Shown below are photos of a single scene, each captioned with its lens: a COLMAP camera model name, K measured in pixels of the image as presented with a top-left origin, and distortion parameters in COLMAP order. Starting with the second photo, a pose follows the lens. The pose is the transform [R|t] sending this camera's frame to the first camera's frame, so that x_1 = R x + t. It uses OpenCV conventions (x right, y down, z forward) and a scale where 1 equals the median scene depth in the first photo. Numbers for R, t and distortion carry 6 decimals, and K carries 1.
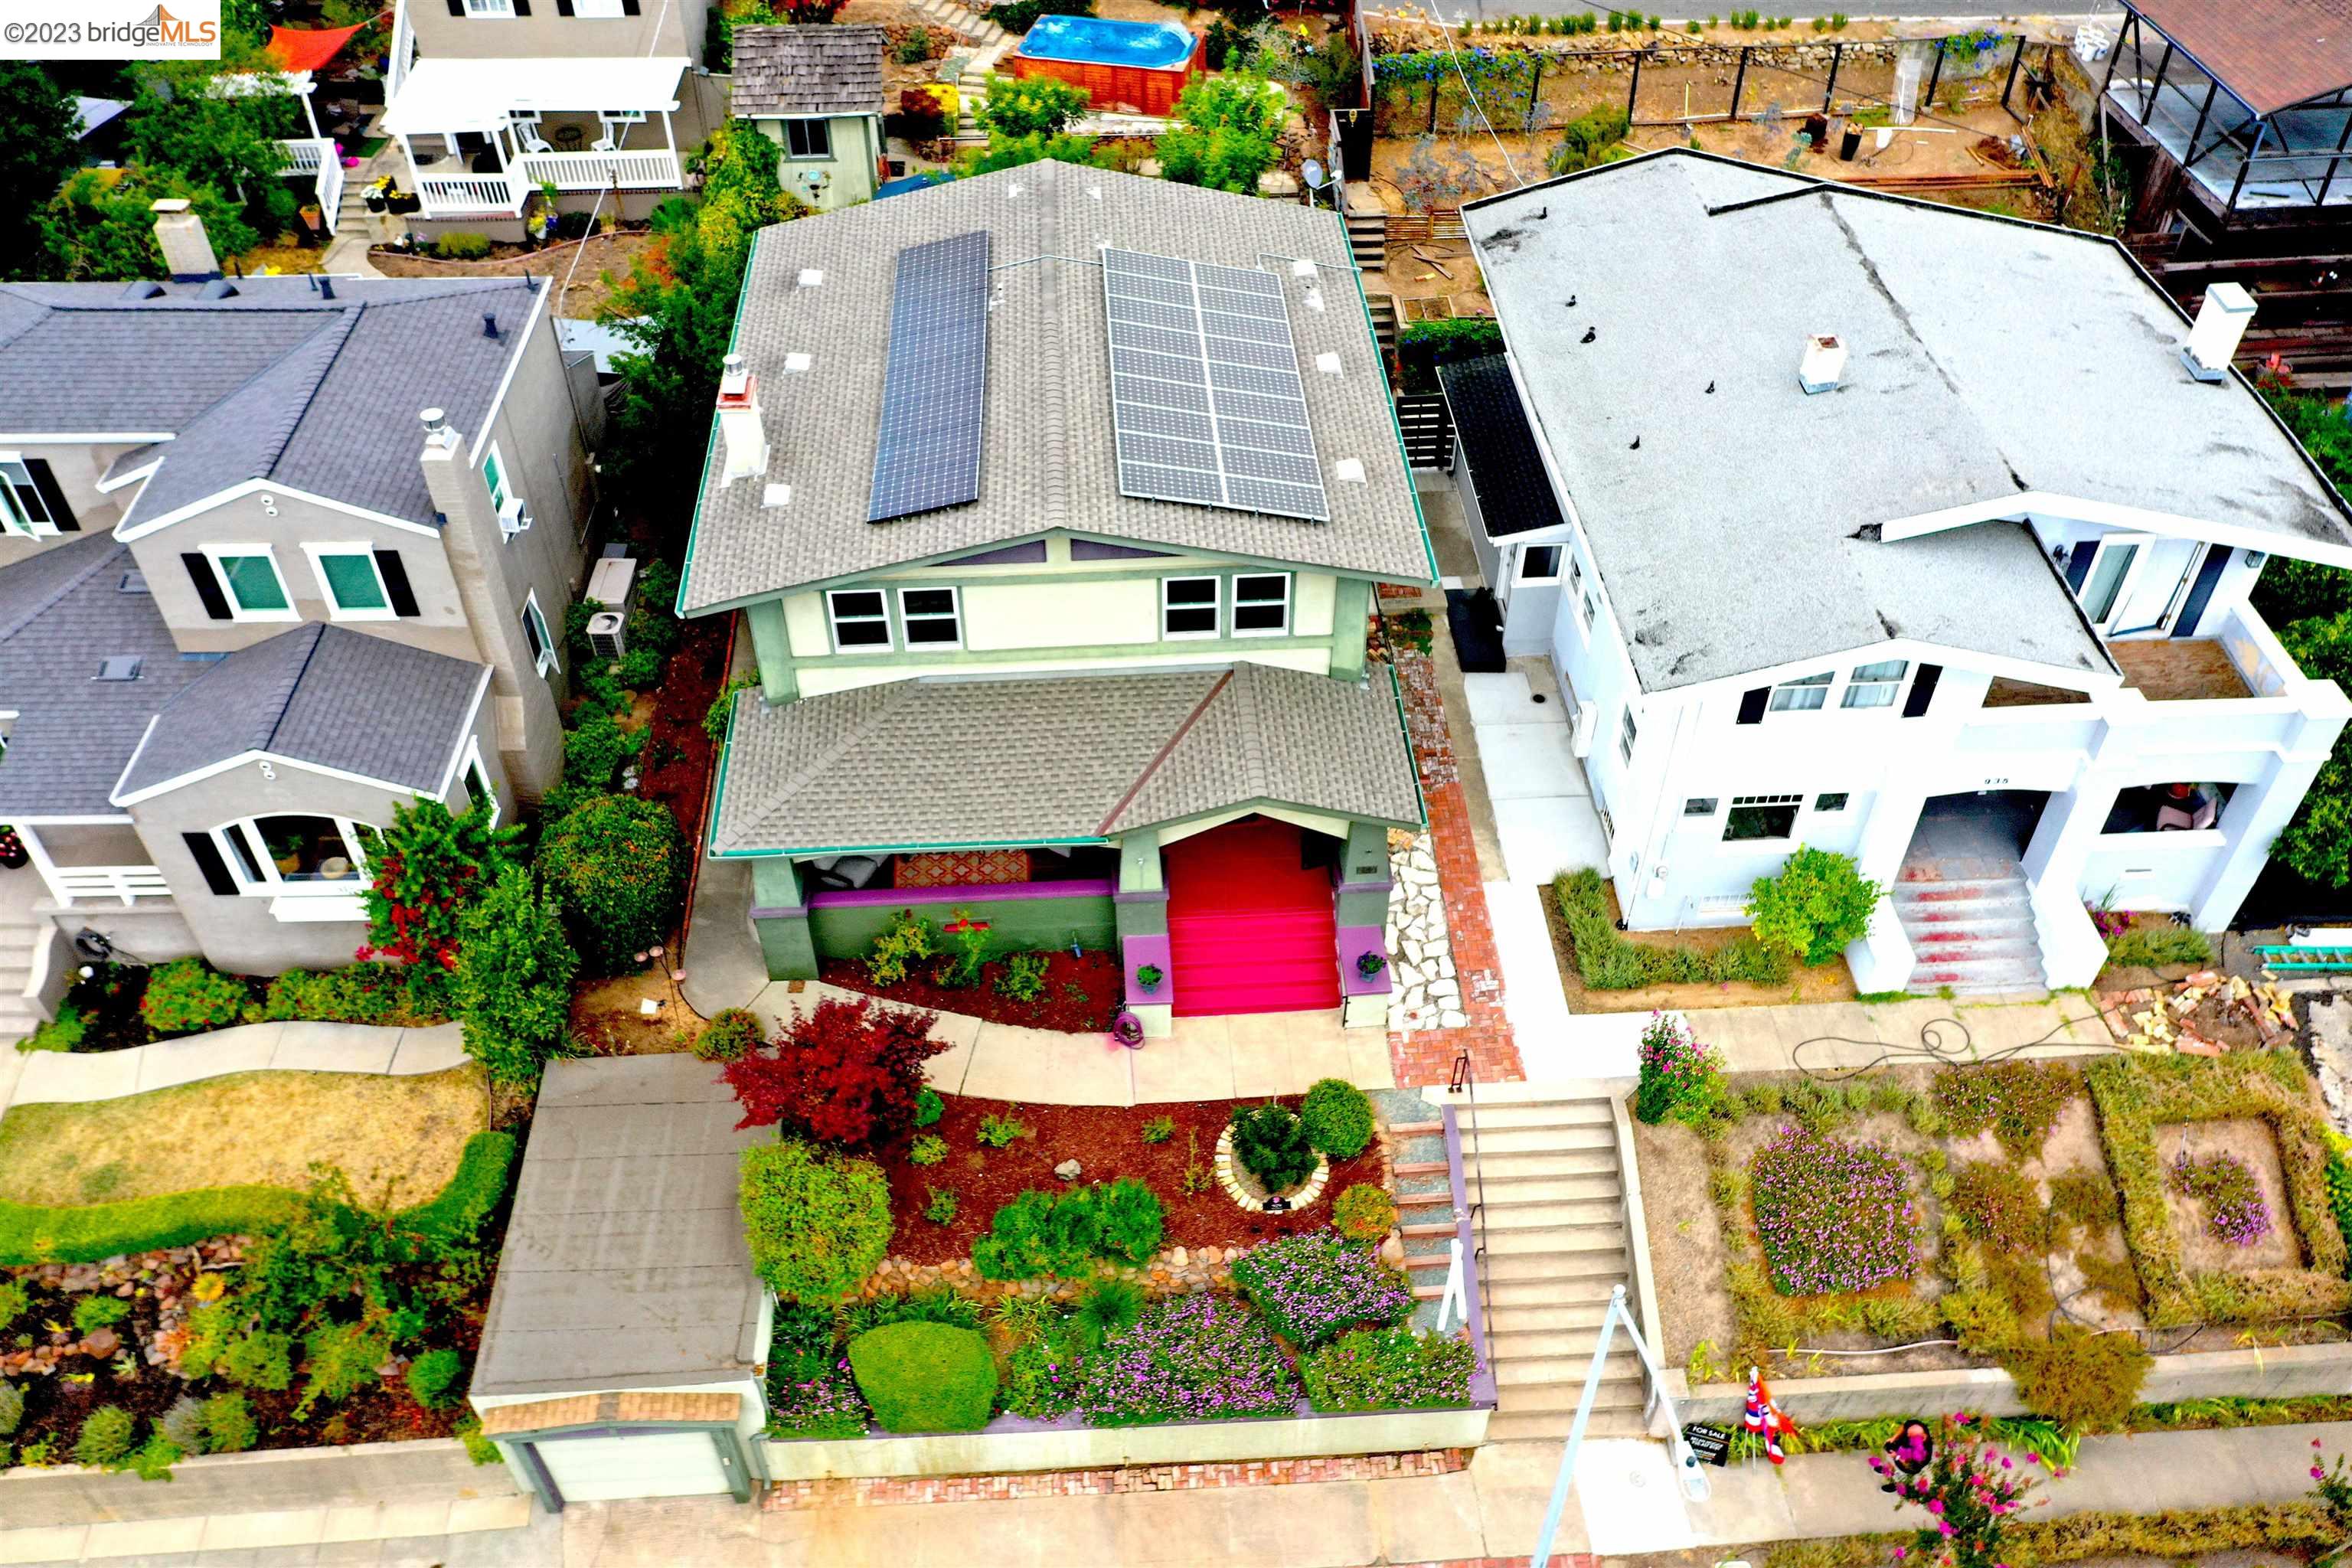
lens RADIAL K [[1863.1, 0, 1169.8], [0, 1863.1, 779.0], [0, 0, 1]] dist [0.014143, -0.008376]
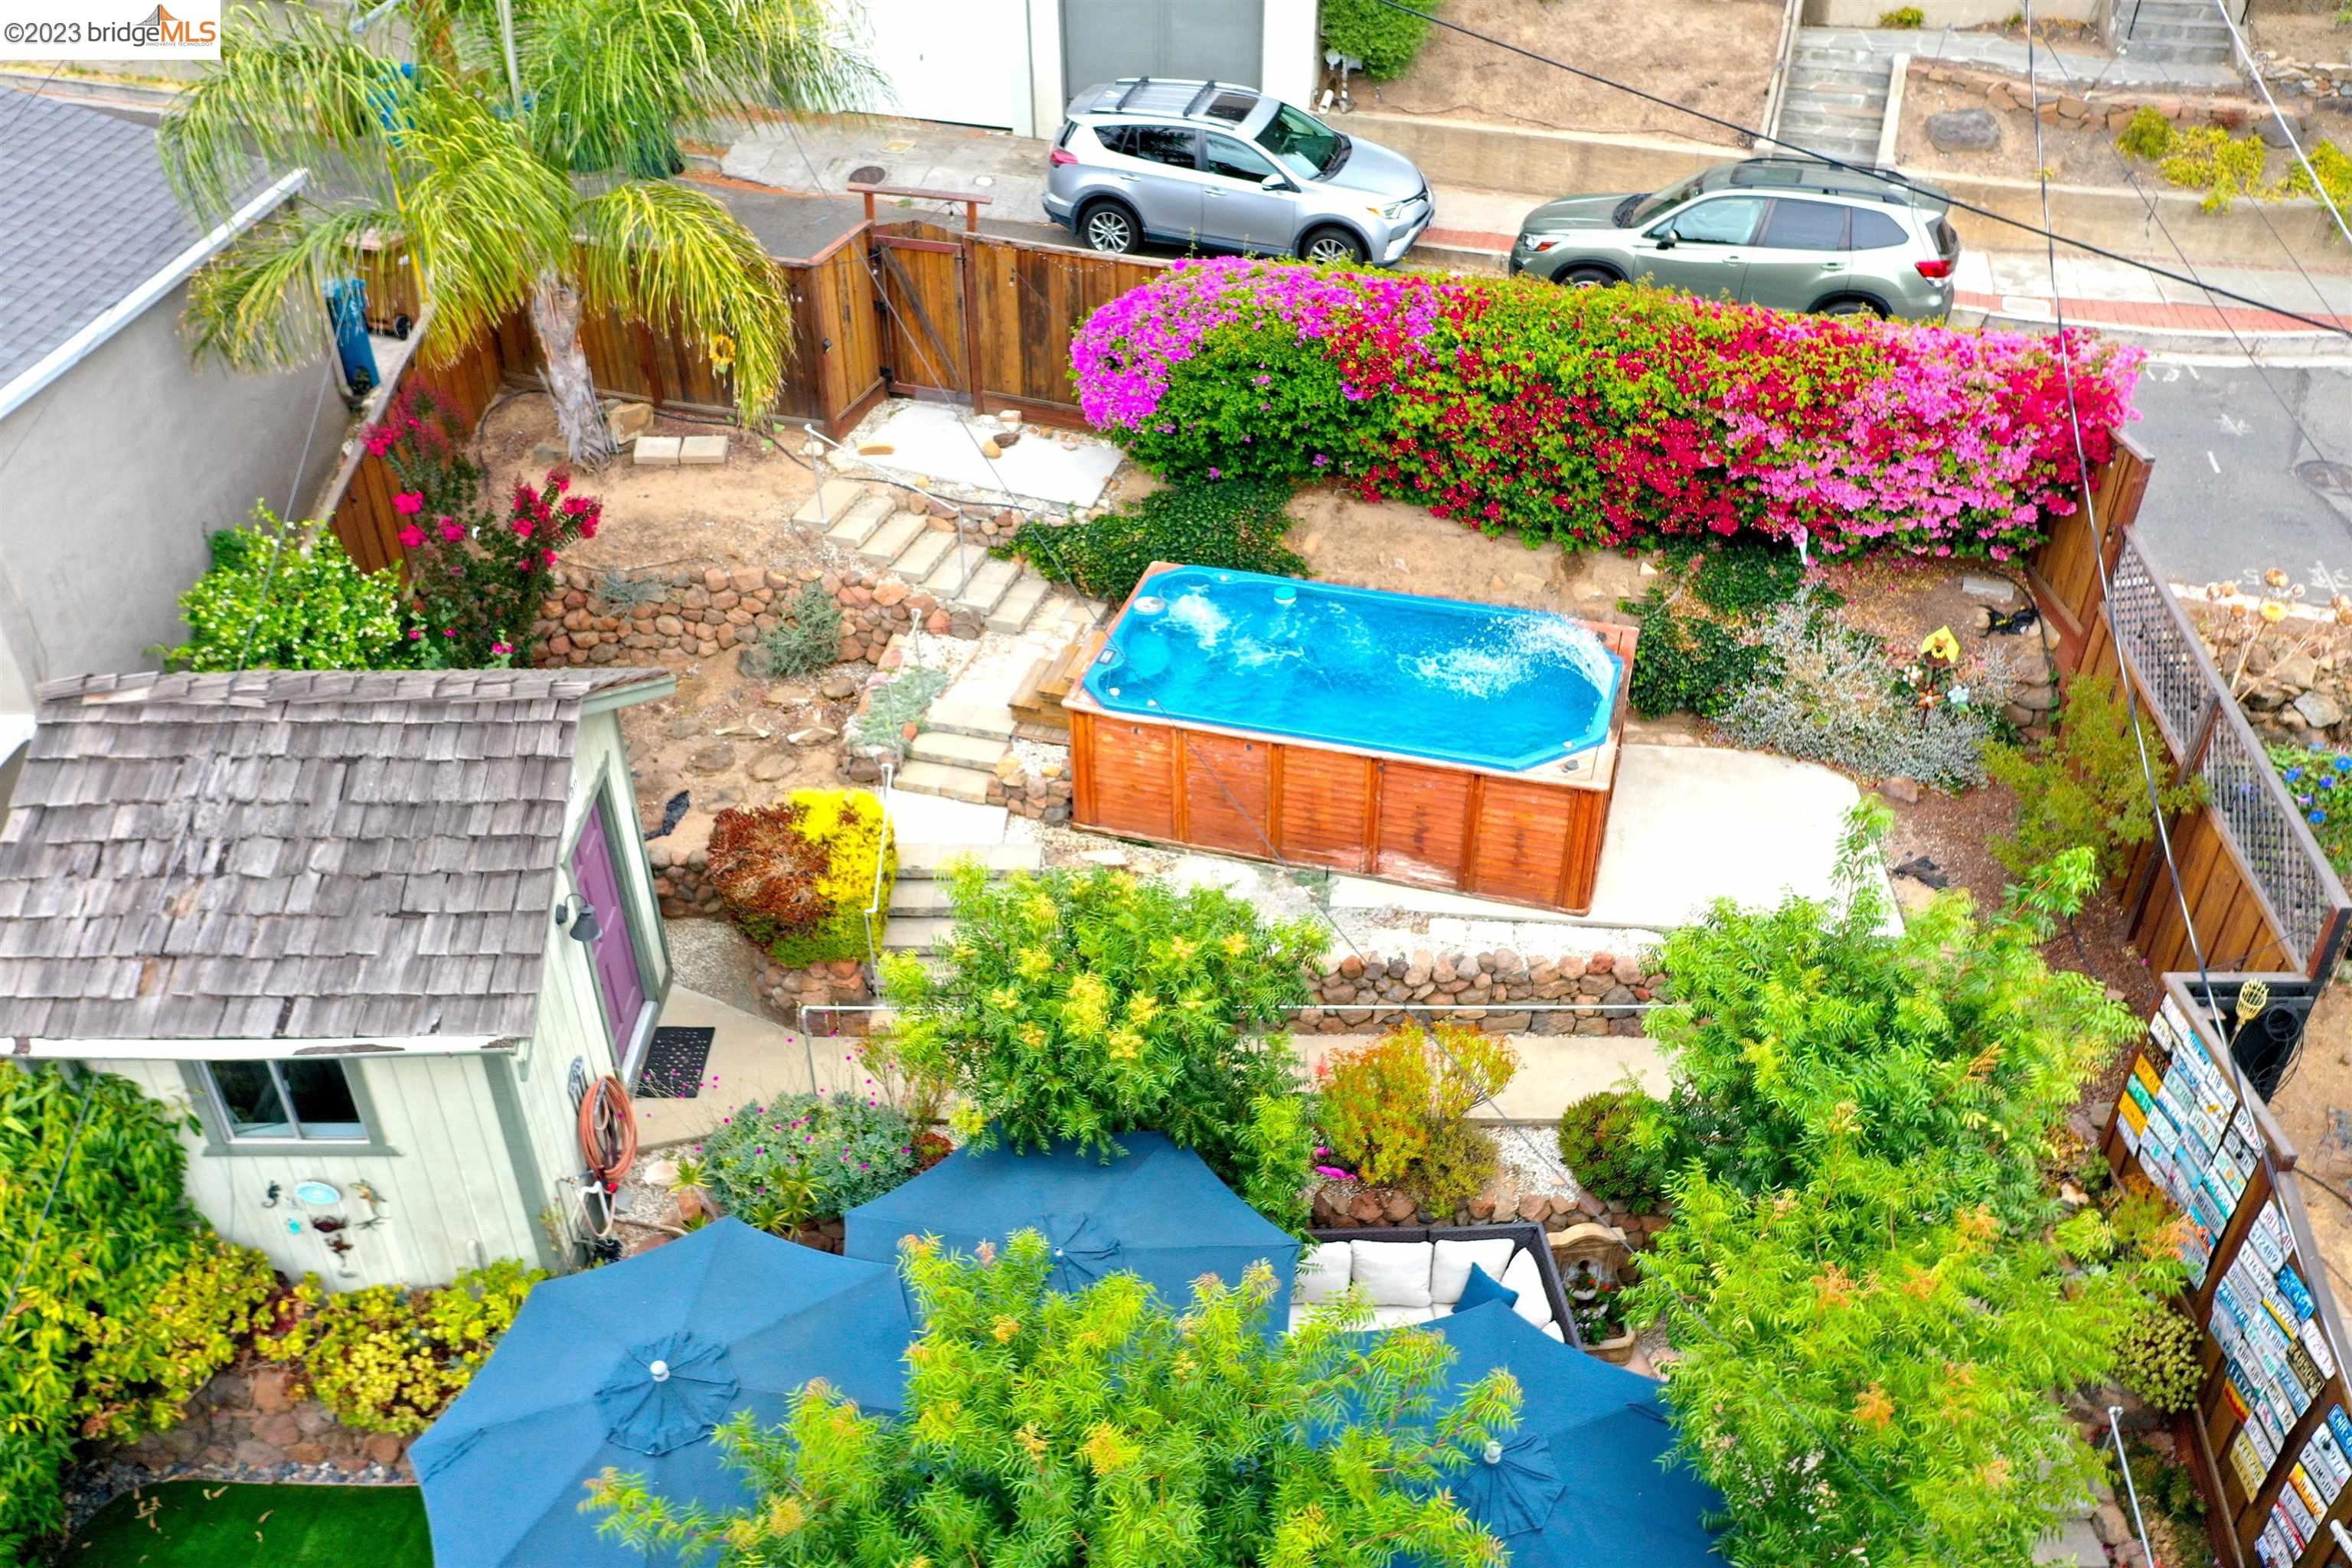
lens RADIAL K [[1863.1, 0, 1180.5], [0, 1863.1, 786.9], [0, 0, 1]] dist [0.014143, -0.008376]
pose [[0.999143, 0.024630, -0.033278, -0.050287], [-0.029451, 0.987757, -0.153193, -0.309606], [0.029097, 0.154042, 0.987636, 0.649148]]
